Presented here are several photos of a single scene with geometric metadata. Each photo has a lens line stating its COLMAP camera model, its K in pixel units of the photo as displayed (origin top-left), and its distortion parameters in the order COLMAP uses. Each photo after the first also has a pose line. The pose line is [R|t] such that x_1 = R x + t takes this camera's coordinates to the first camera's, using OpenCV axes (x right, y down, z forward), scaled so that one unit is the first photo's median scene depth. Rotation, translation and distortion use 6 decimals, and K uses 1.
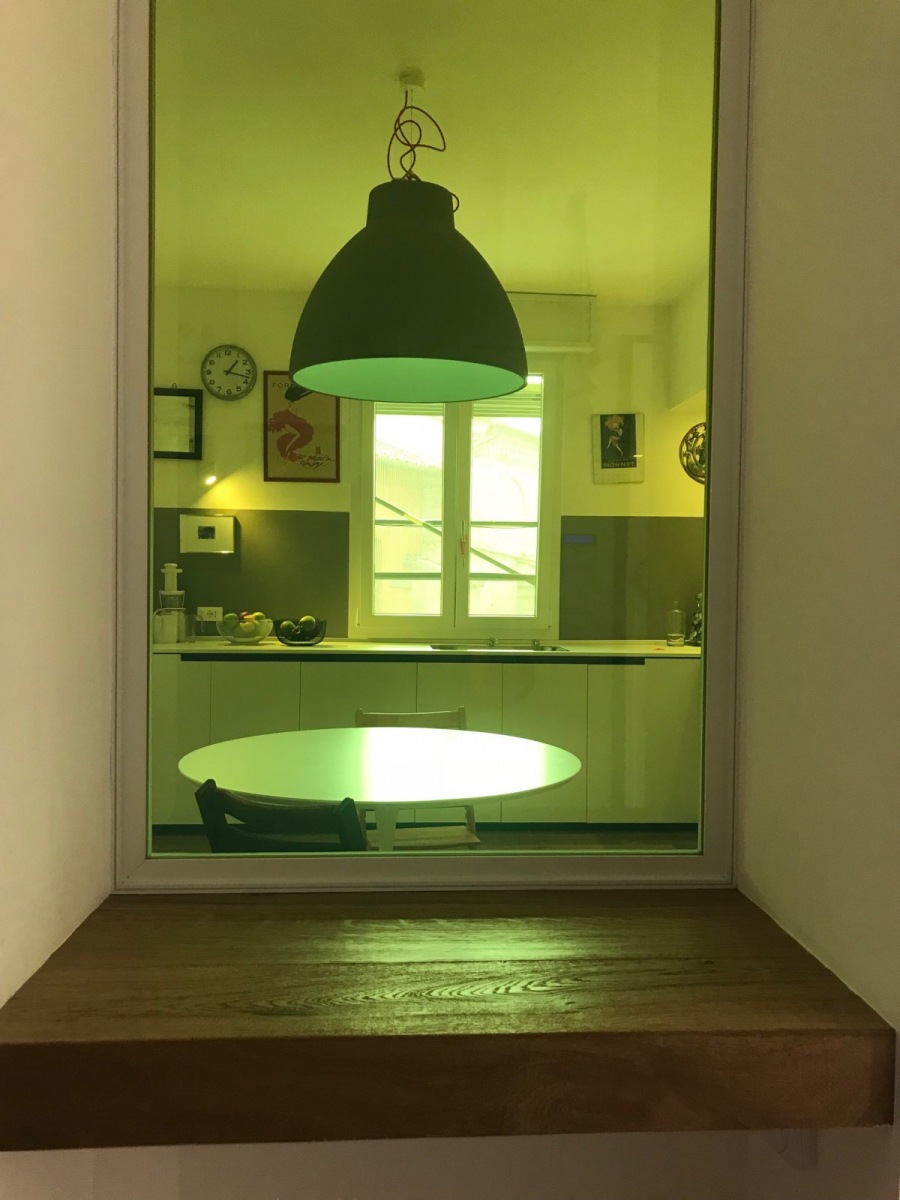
lens RADIAL K [[983.1, 0, 450.0], [0, 983.1, 600.0], [0, 0, 1]] dist [0.100404, -0.194224]
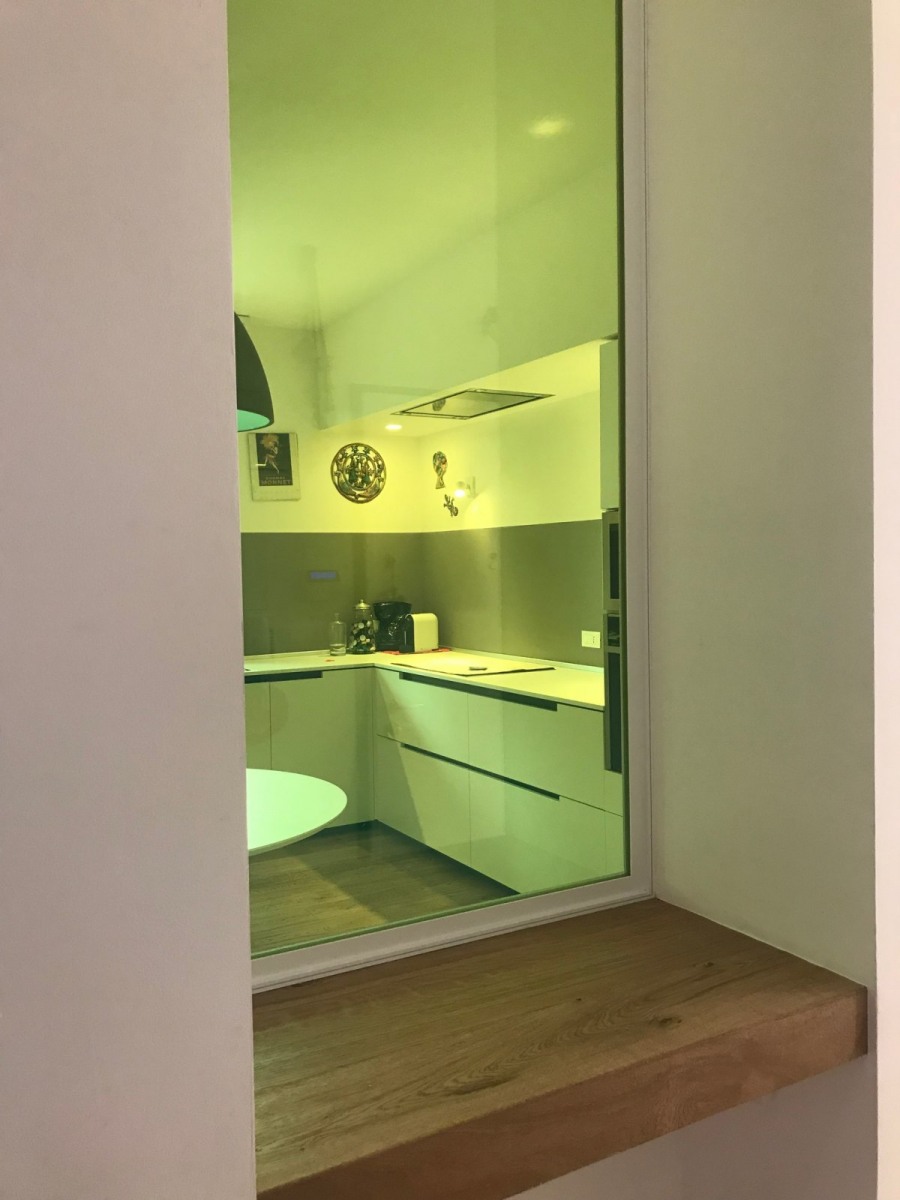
lens RADIAL K [[983.1, 0, 450.0], [0, 983.1, 600.0], [0, 0, 1]] dist [0.100404, -0.194224]
pose [[0.898136, -0.042984, 0.437611, -0.123184], [0.037107, 0.999070, 0.021976, -0.031331], [-0.438149, -0.003499, 0.898896, -0.002232]]
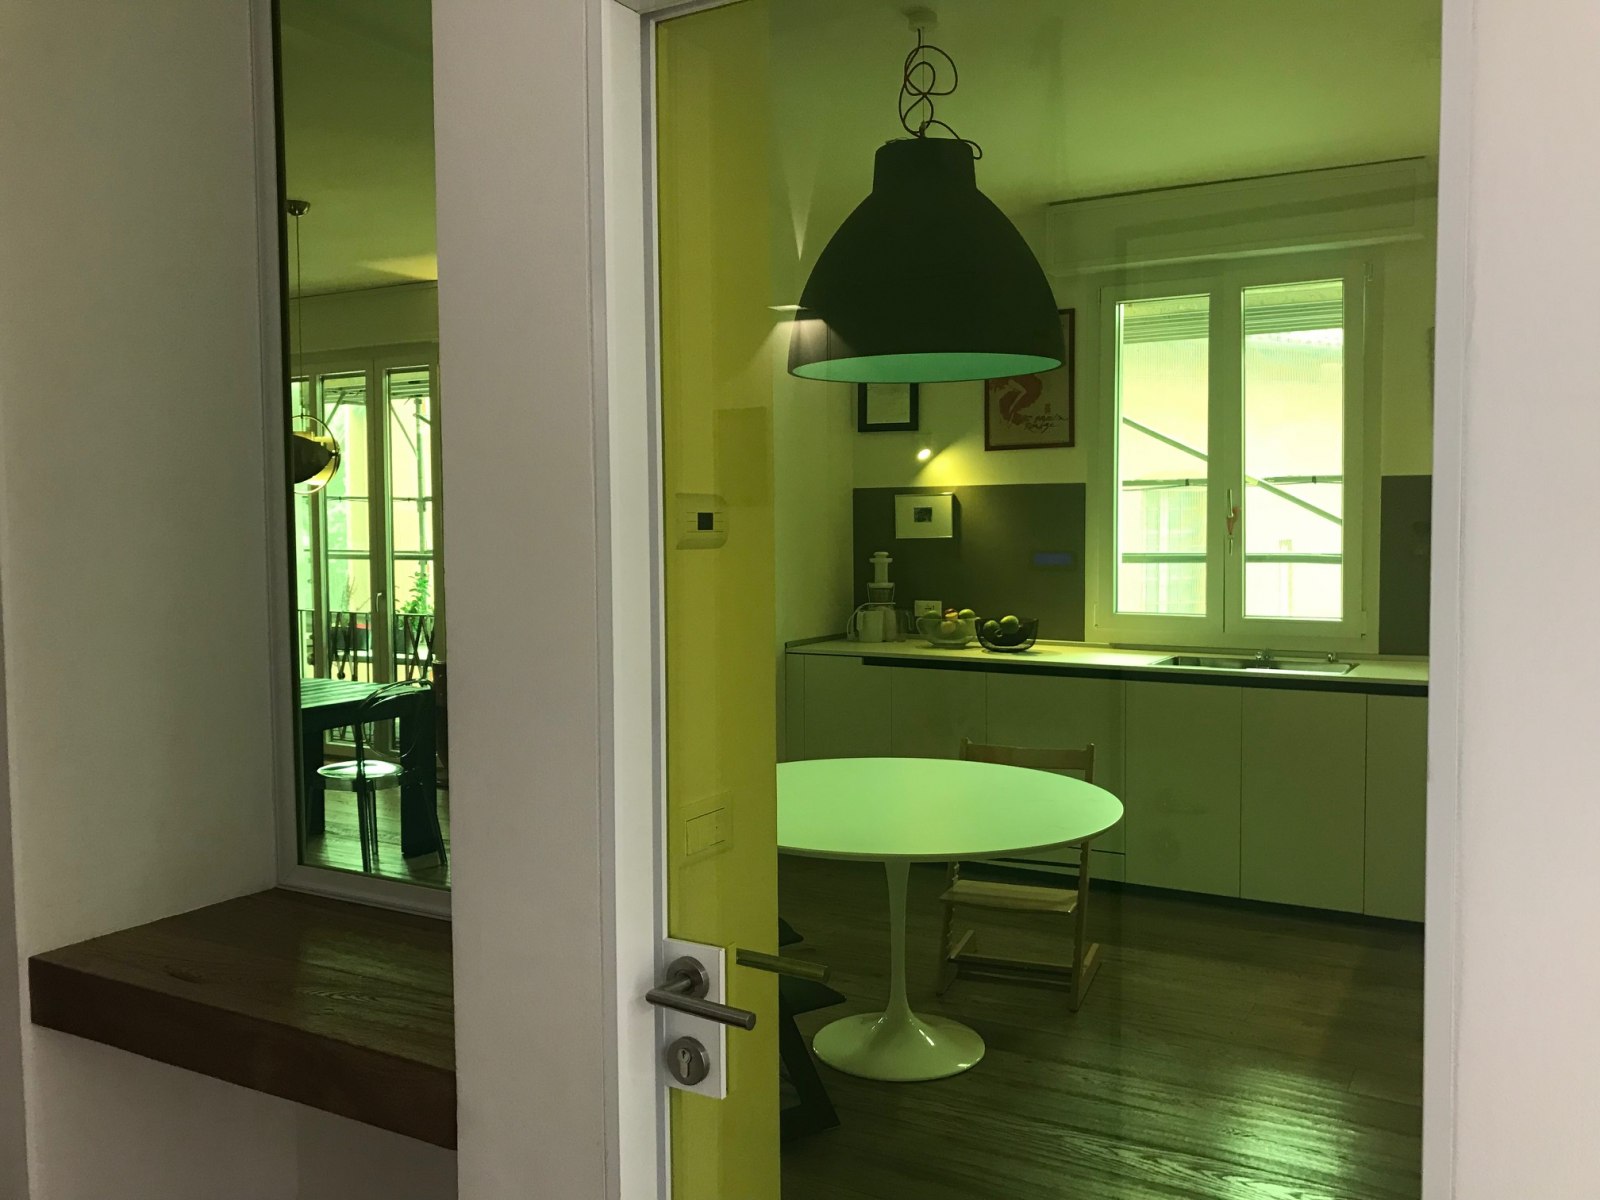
lens RADIAL K [[1310.8, 0, 799.1], [0, 1310.8, 593.2], [0, 0, 1]] dist [0.100404, -0.194224]
pose [[0.832600, 0.007647, -0.553822, 0.296771], [0.009757, 0.999547, 0.028471, -0.033303], [0.553789, -0.029109, 0.832148, -0.014479]]
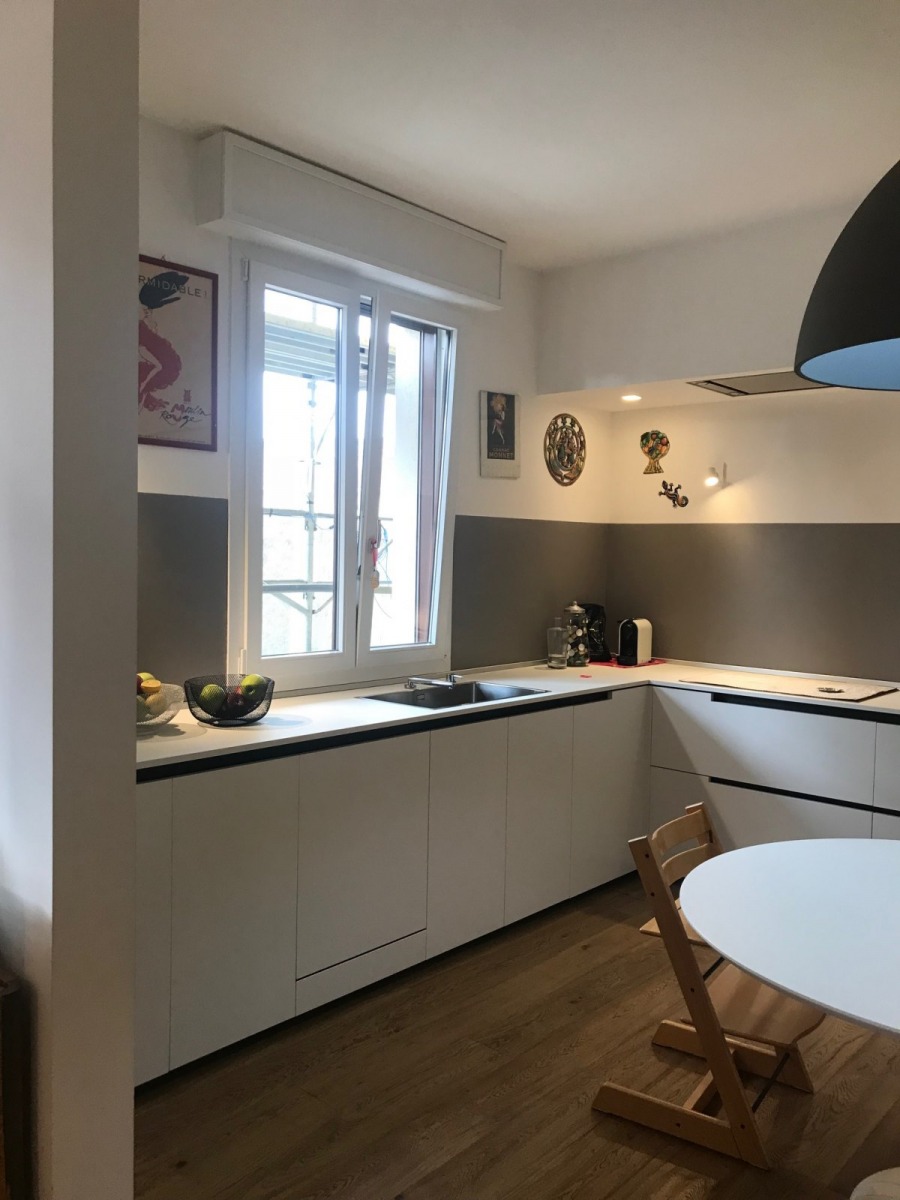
lens RADIAL K [[983.1, 0, 450.0], [0, 983.1, 600.0], [0, 0, 1]] dist [0.100404, -0.194224]
pose [[0.705371, -0.032731, 0.708082, -0.458096], [0.003548, 0.999084, 0.042649, -0.051727], [-0.708830, -0.027572, 0.704841, 0.451674]]
